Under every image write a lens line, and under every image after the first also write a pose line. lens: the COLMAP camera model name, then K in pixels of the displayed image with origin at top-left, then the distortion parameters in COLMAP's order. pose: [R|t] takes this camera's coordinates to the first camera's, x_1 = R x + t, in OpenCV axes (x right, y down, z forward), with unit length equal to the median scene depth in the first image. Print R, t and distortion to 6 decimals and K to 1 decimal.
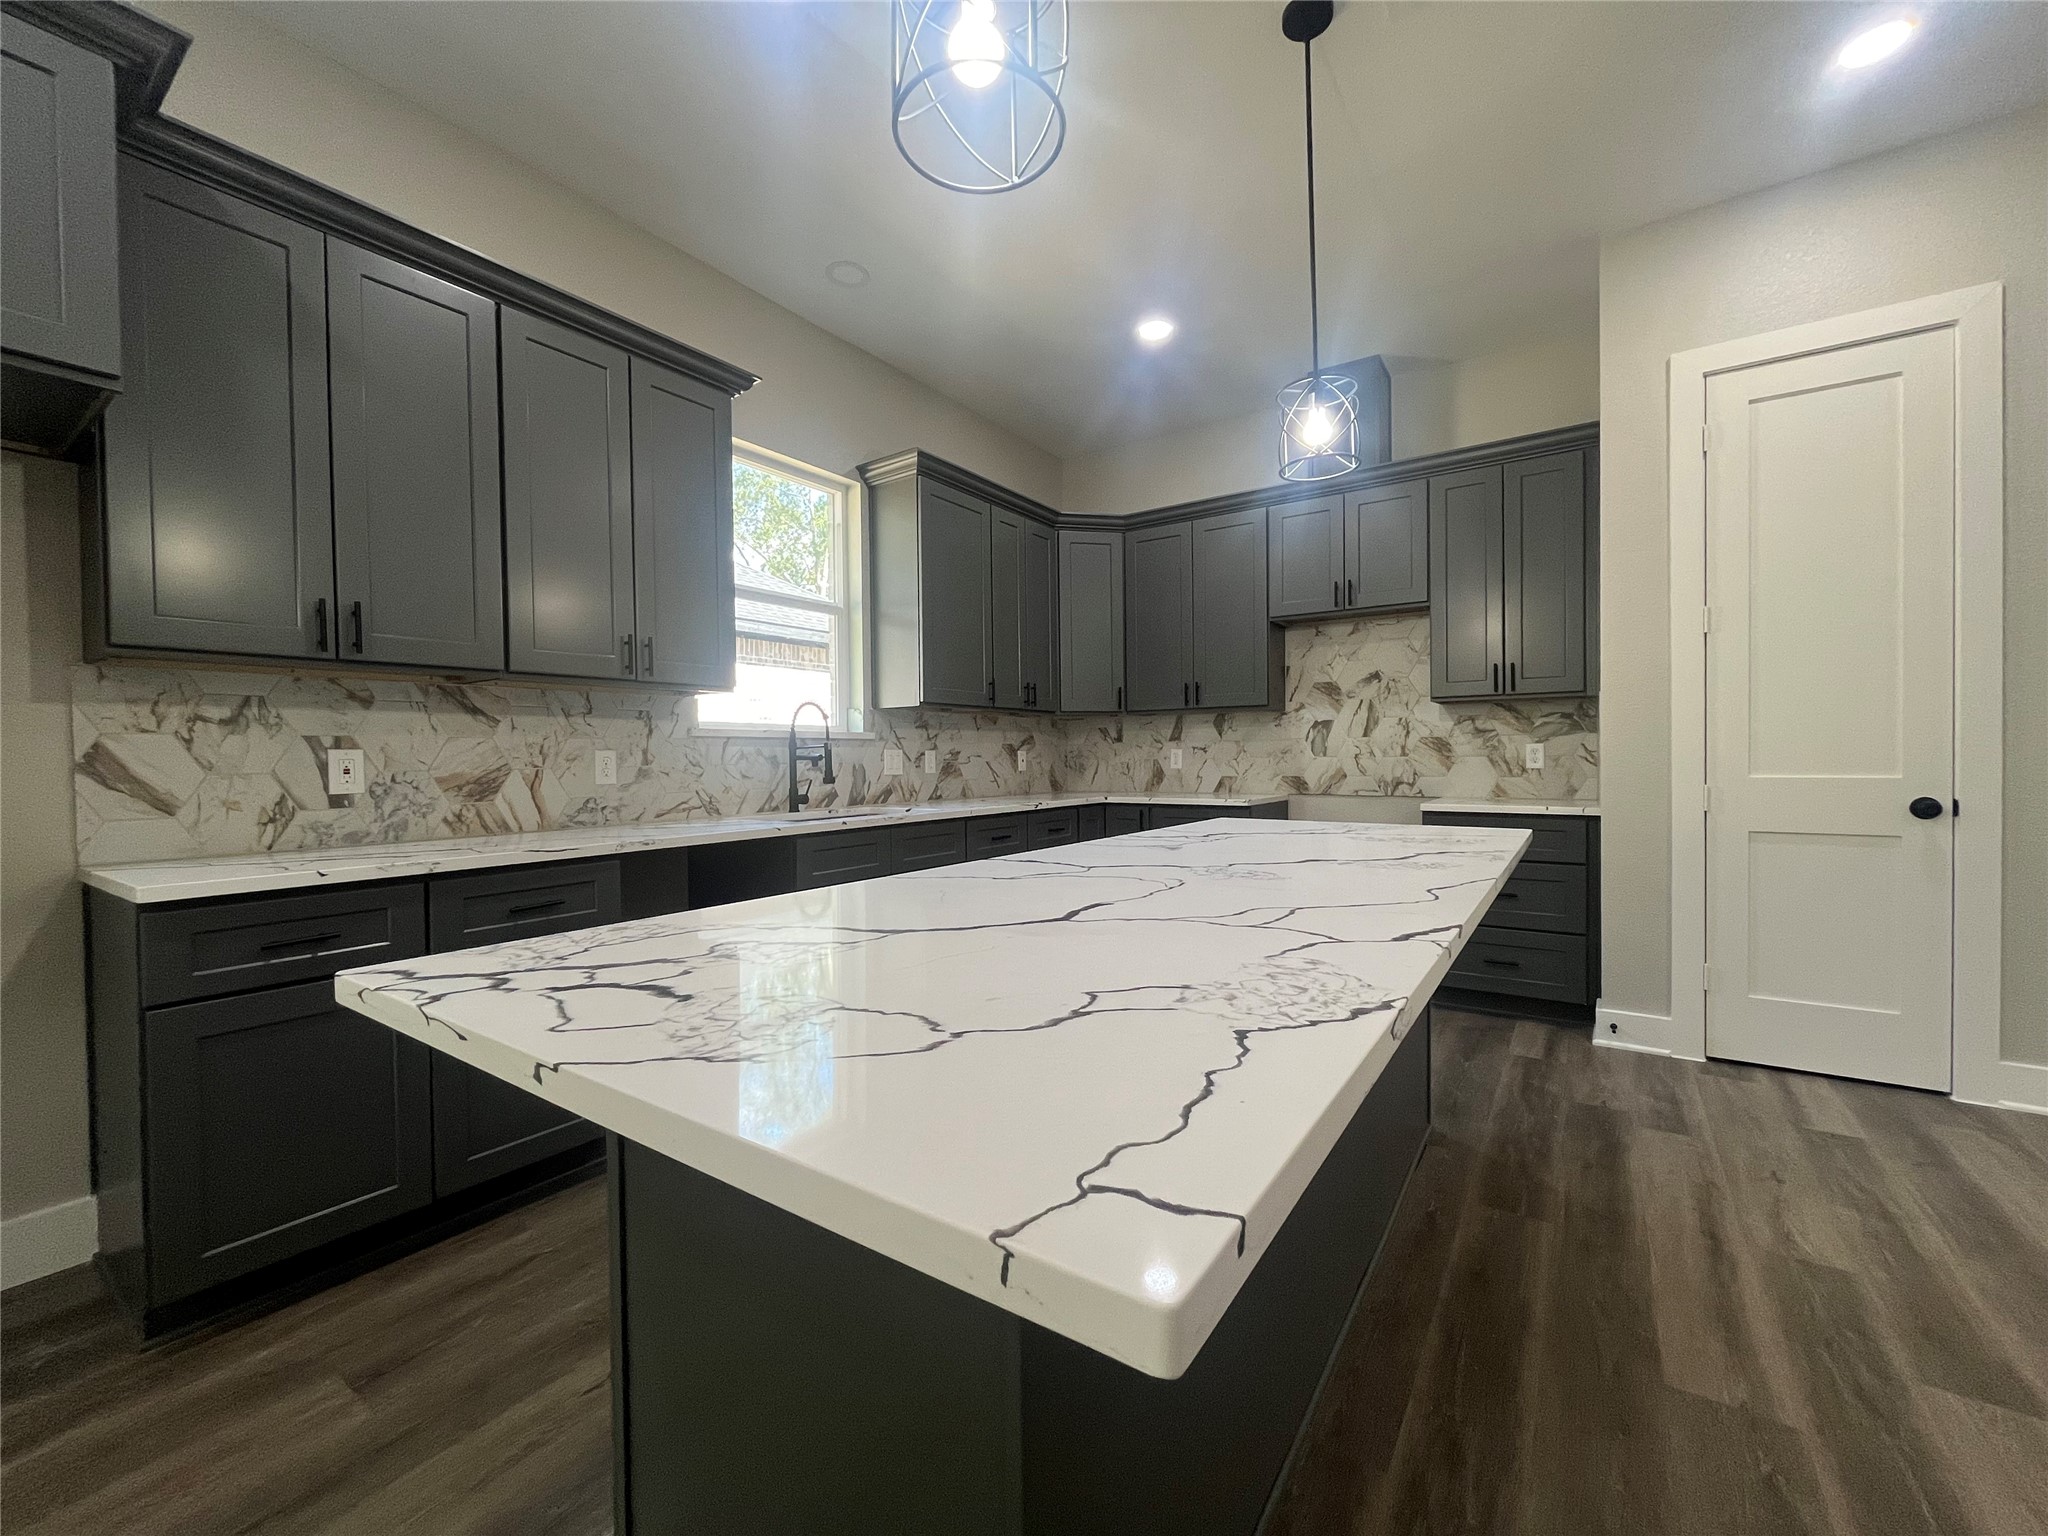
lens RADIAL K [[822.1, 0, 1029.6], [0, 822.1, 763.6], [0, 0, 1]] dist [-0.003612, 0.000559]
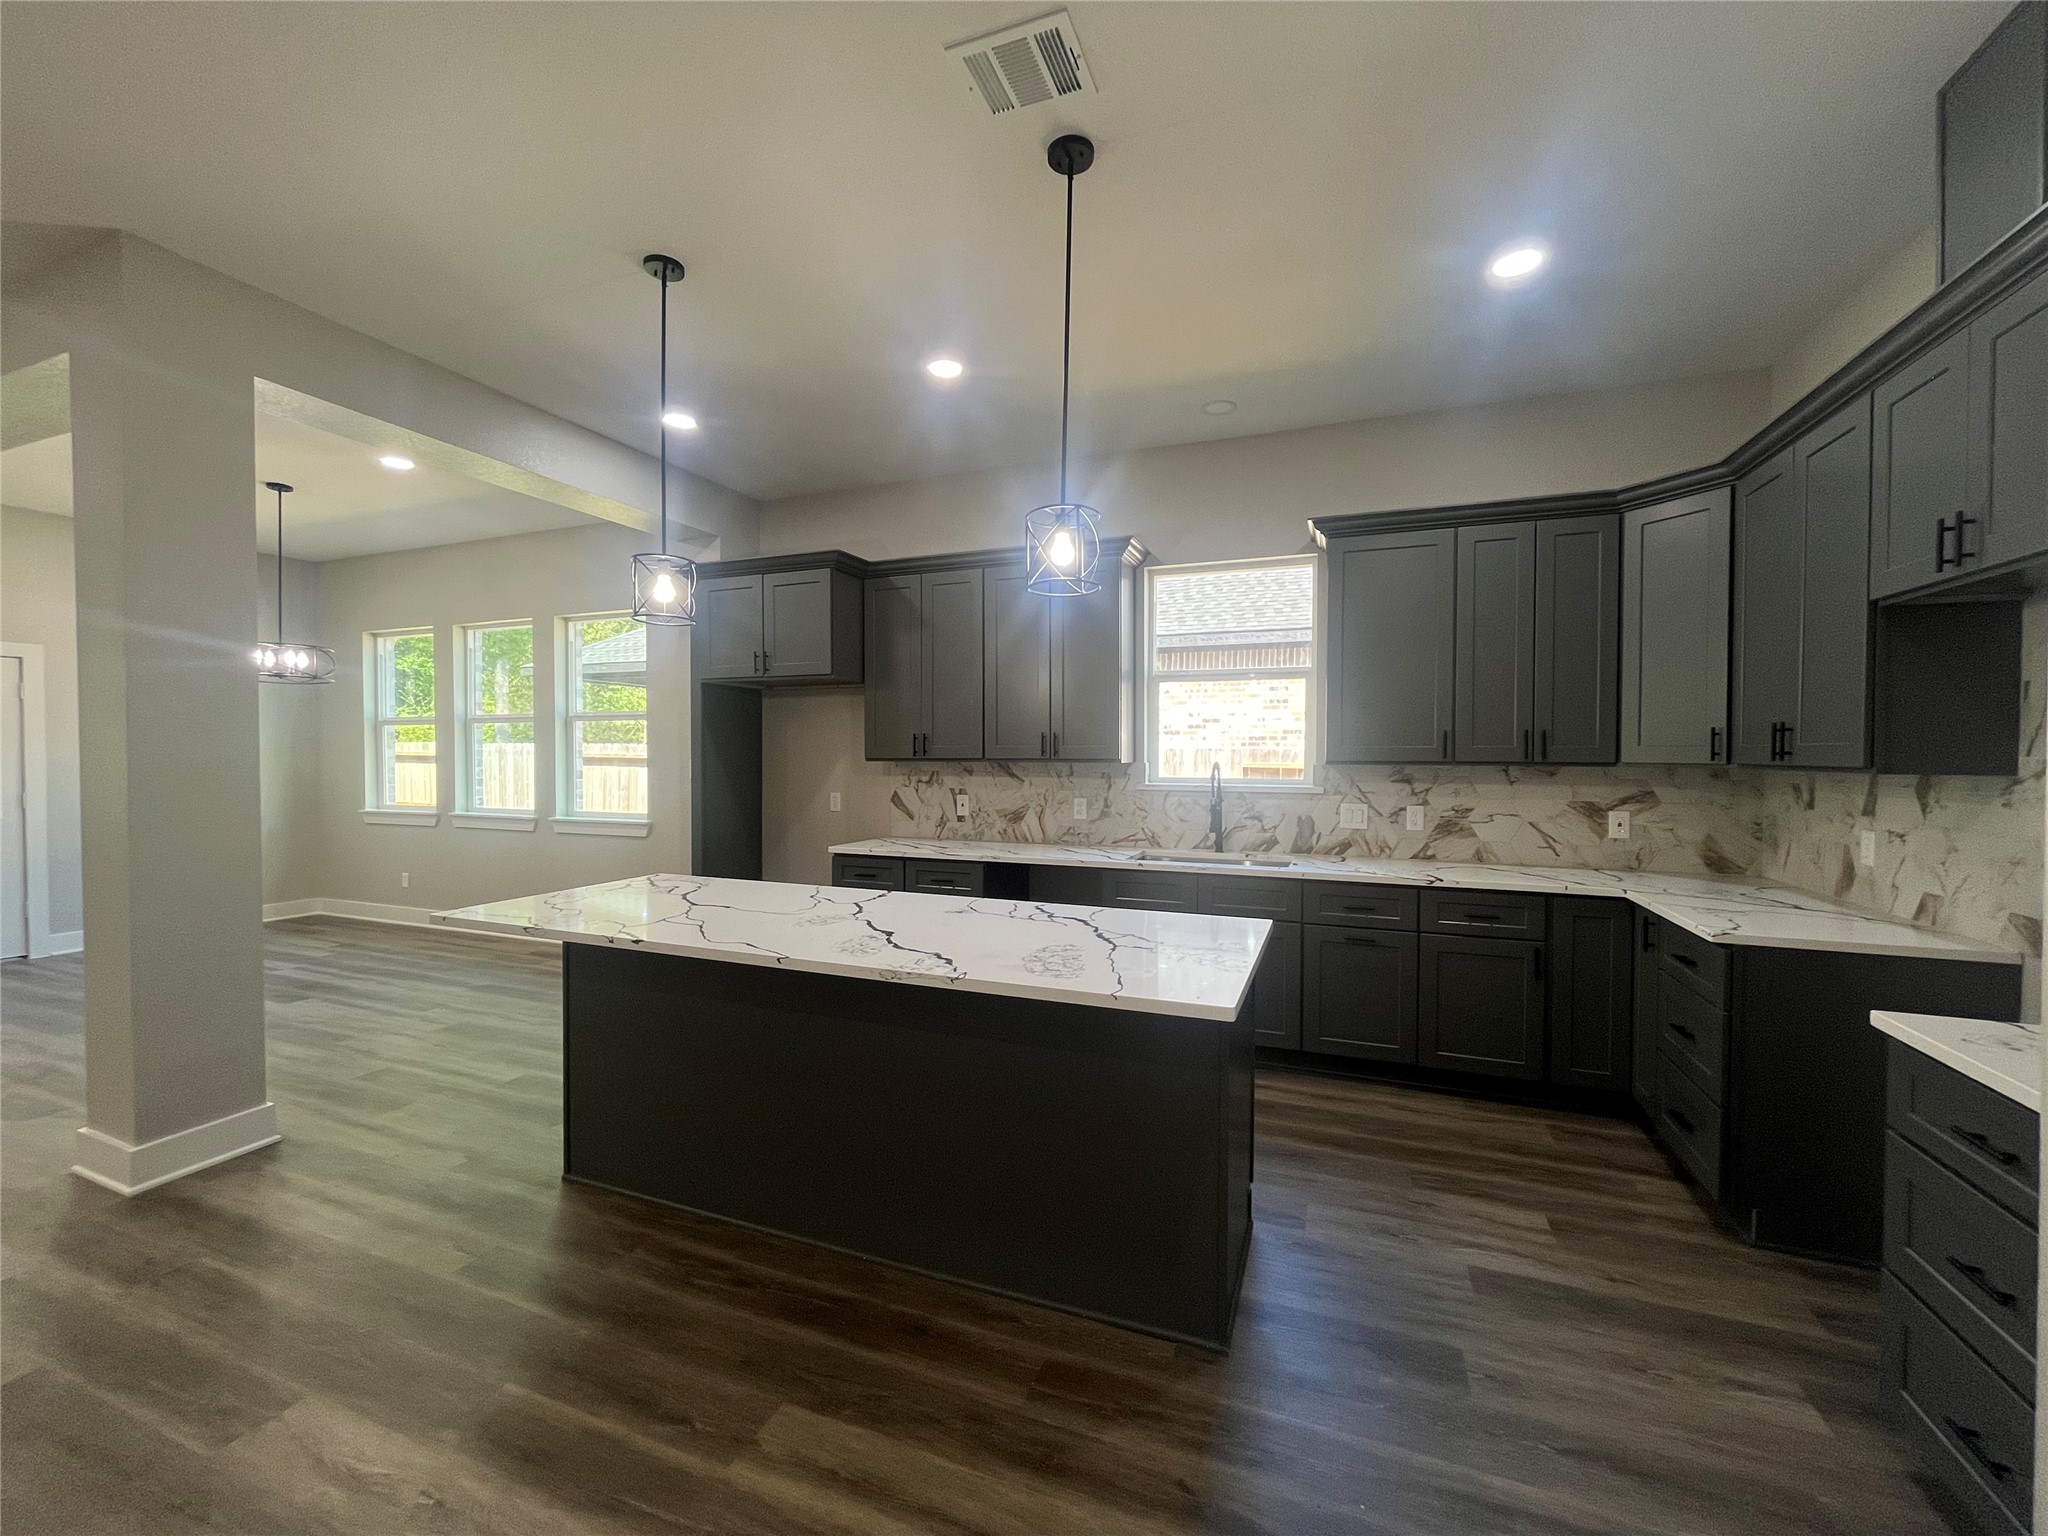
lens RADIAL K [[822.1, 0, 1031.8], [0, 822.1, 767.6], [0, 0, 1]] dist [-0.003612, 0.000559]
pose [[0.229656, 0.030910, -0.972781, 0.767014], [-0.013177, 0.999503, 0.028648, -0.090217], [0.973183, 0.006239, 0.229949, 0.404643]]
